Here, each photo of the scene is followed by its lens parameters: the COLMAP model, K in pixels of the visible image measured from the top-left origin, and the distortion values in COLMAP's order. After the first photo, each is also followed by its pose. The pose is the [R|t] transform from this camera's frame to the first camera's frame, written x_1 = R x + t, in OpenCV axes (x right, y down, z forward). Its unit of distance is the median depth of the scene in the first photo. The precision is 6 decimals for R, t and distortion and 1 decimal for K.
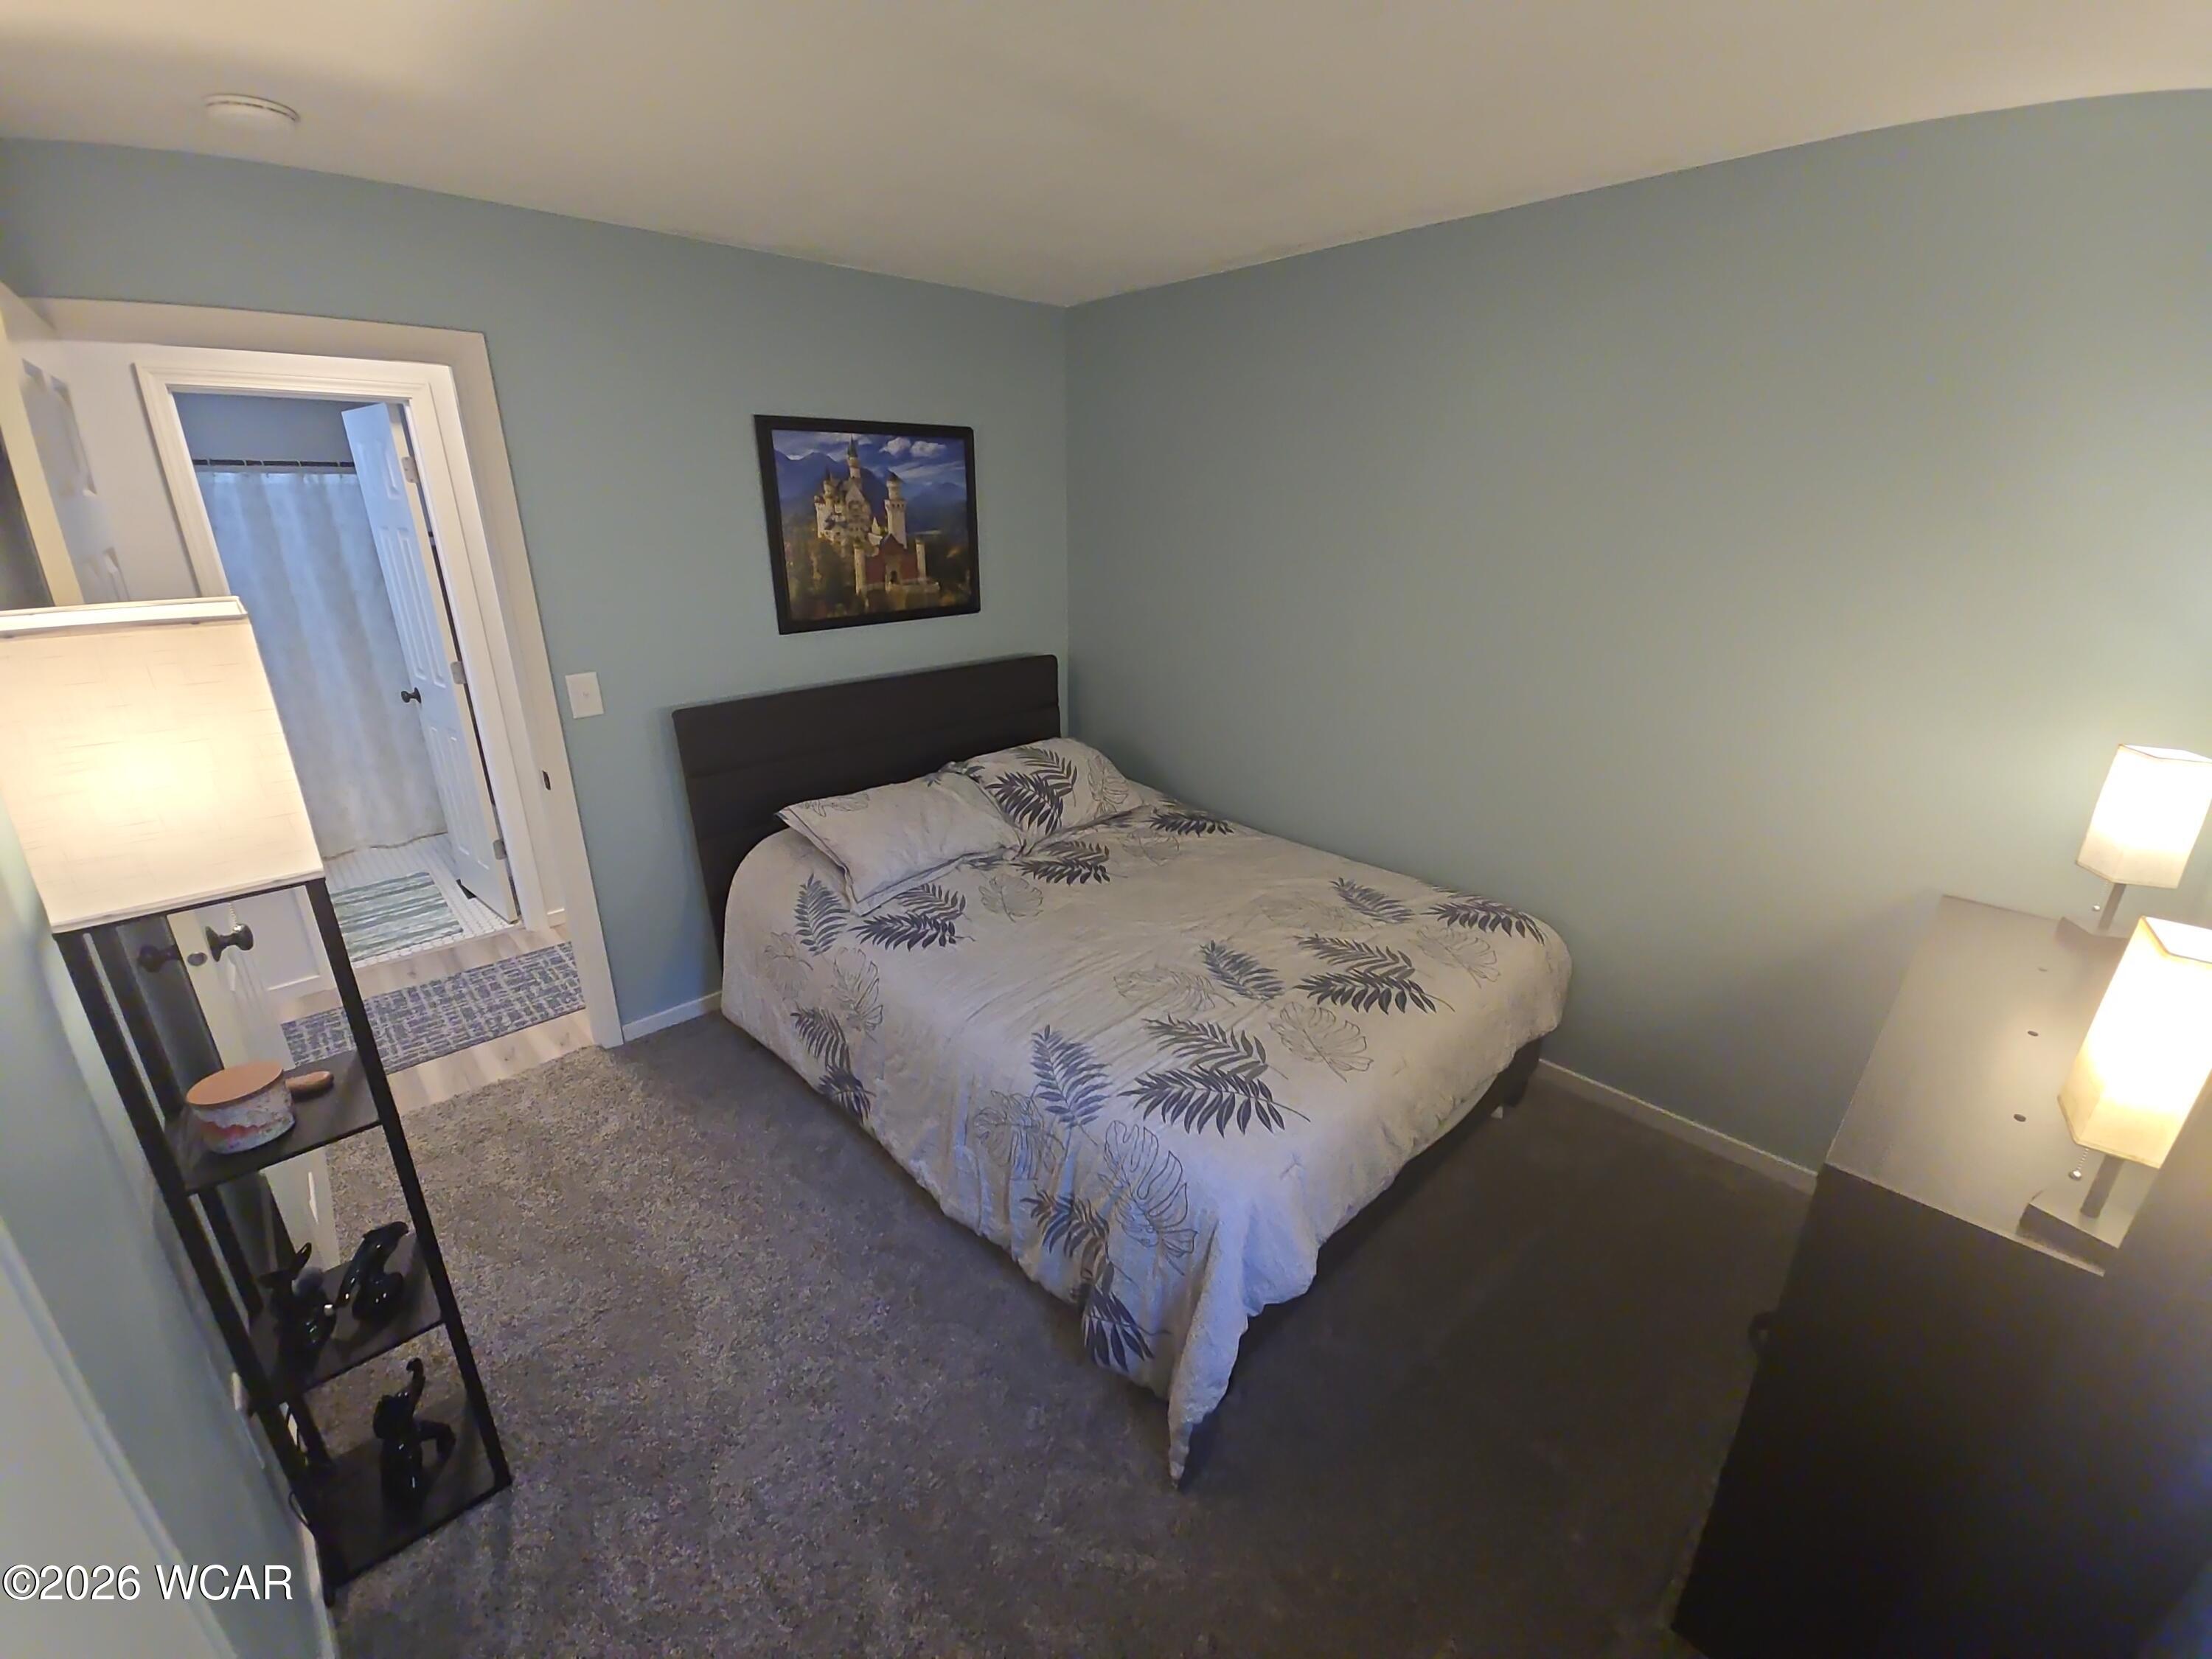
lens RADIAL K [[899.8, 0, 1105.2], [0, 899.8, 825.2], [0, 0, 1]] dist [-0.001051, -0.001425]
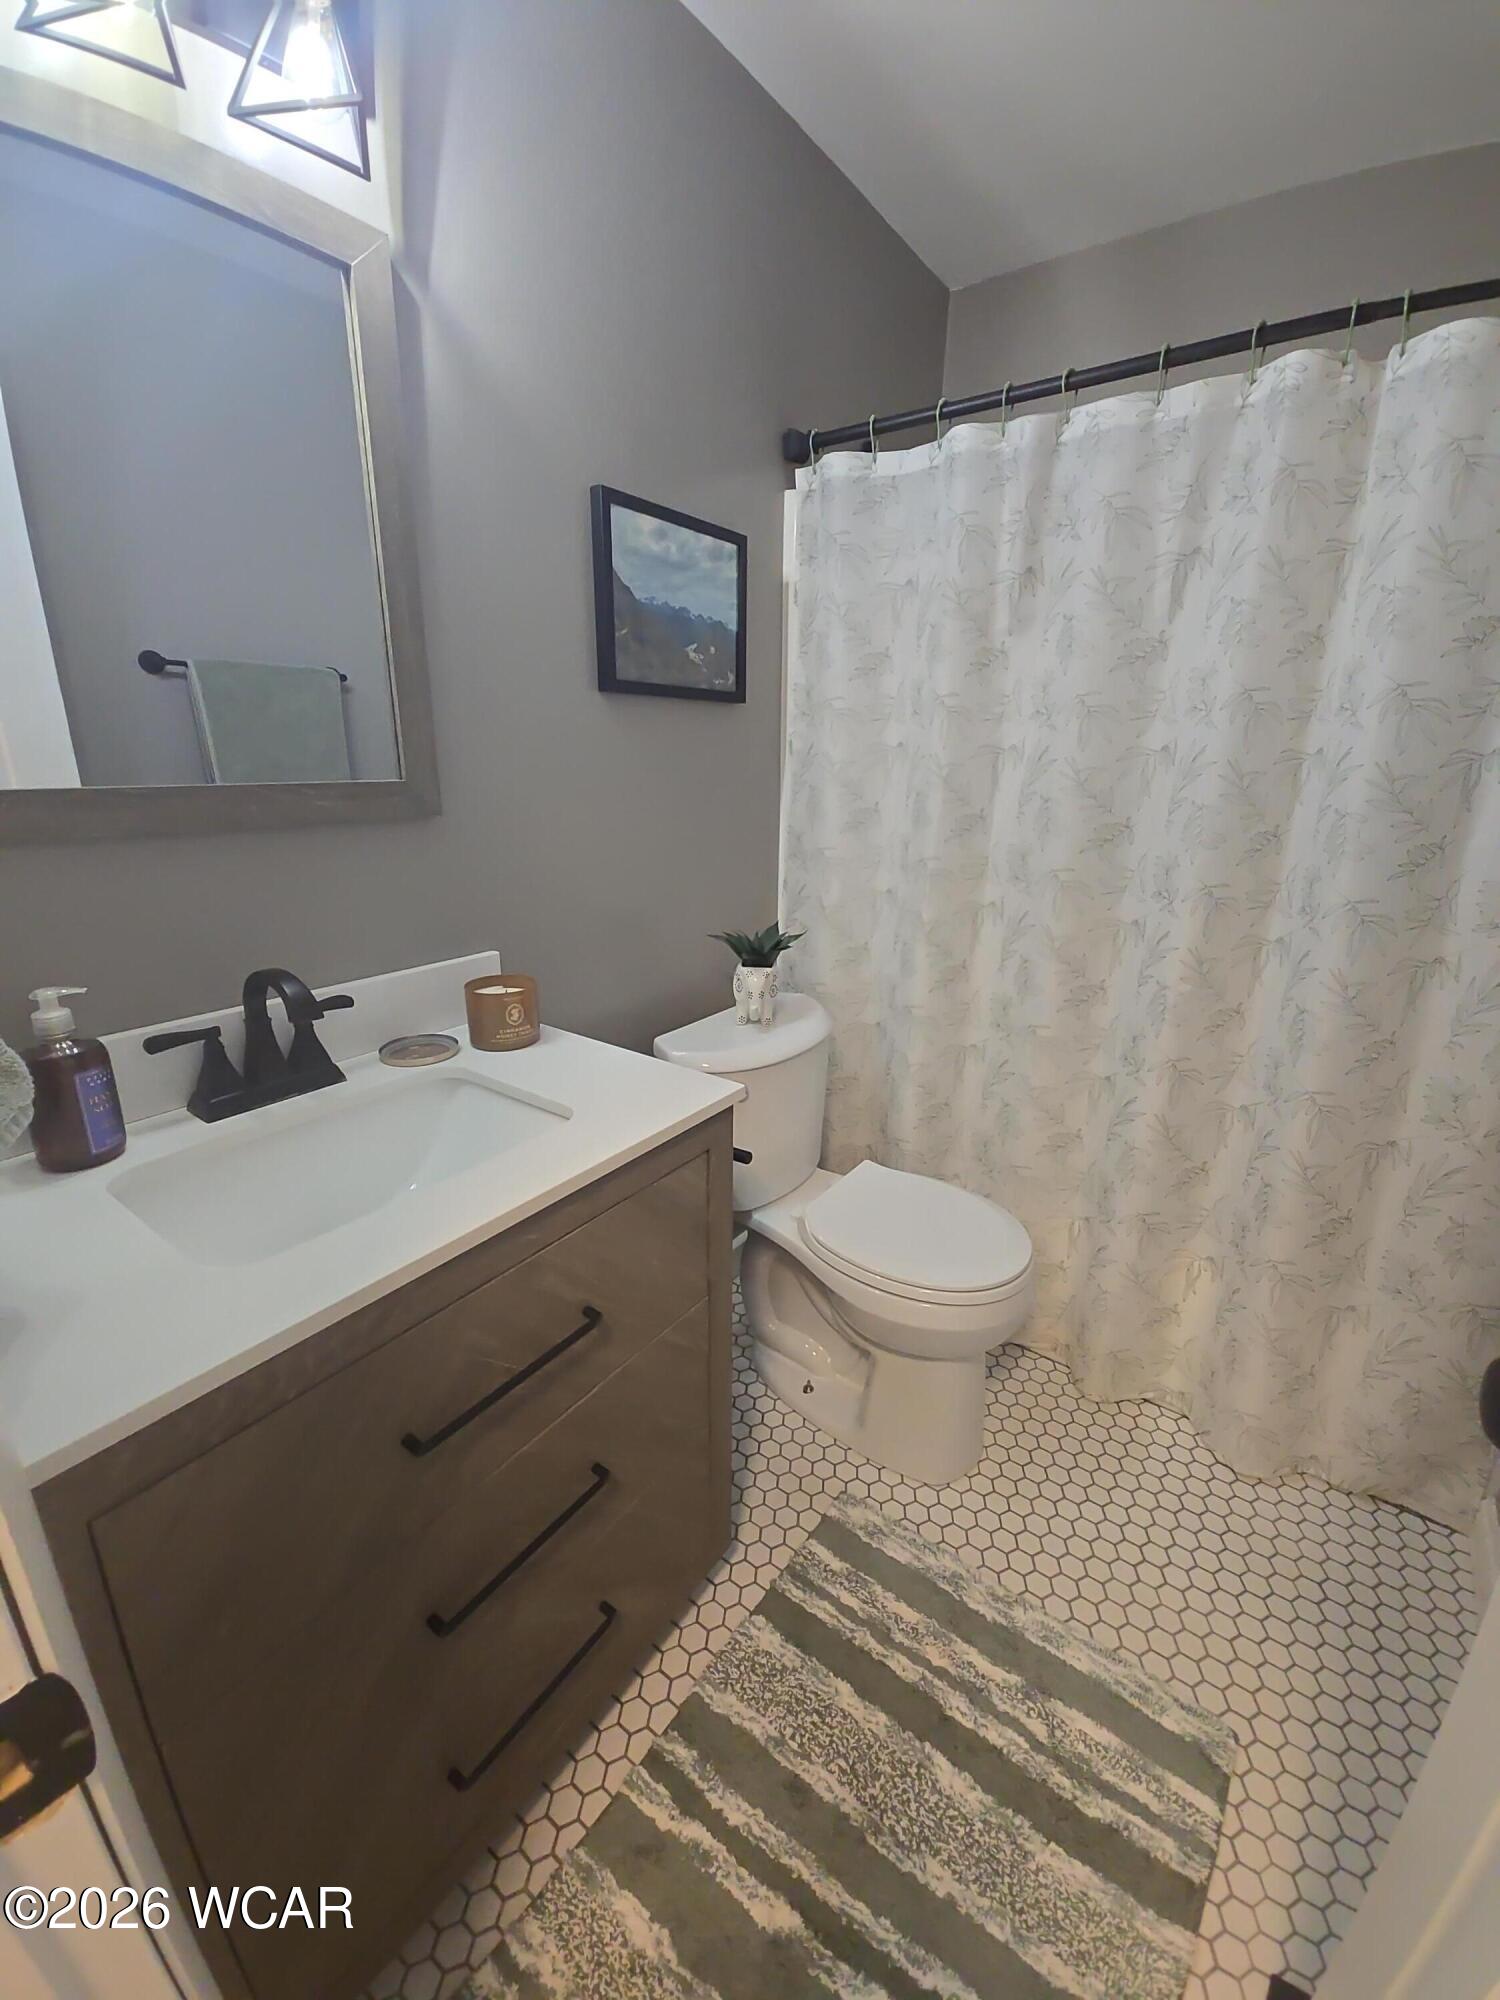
lens RADIAL K [[813.6, 0, 756.2], [0, 813.6, 1001.5], [0, 0, 1]] dist [-0.001051, -0.001425]
pose [[0.173560, 0.293635, -0.940029, -0.621590], [-0.324151, 0.918362, 0.227018, -0.169337], [0.929948, 0.265310, 0.254573, 0.750614]]
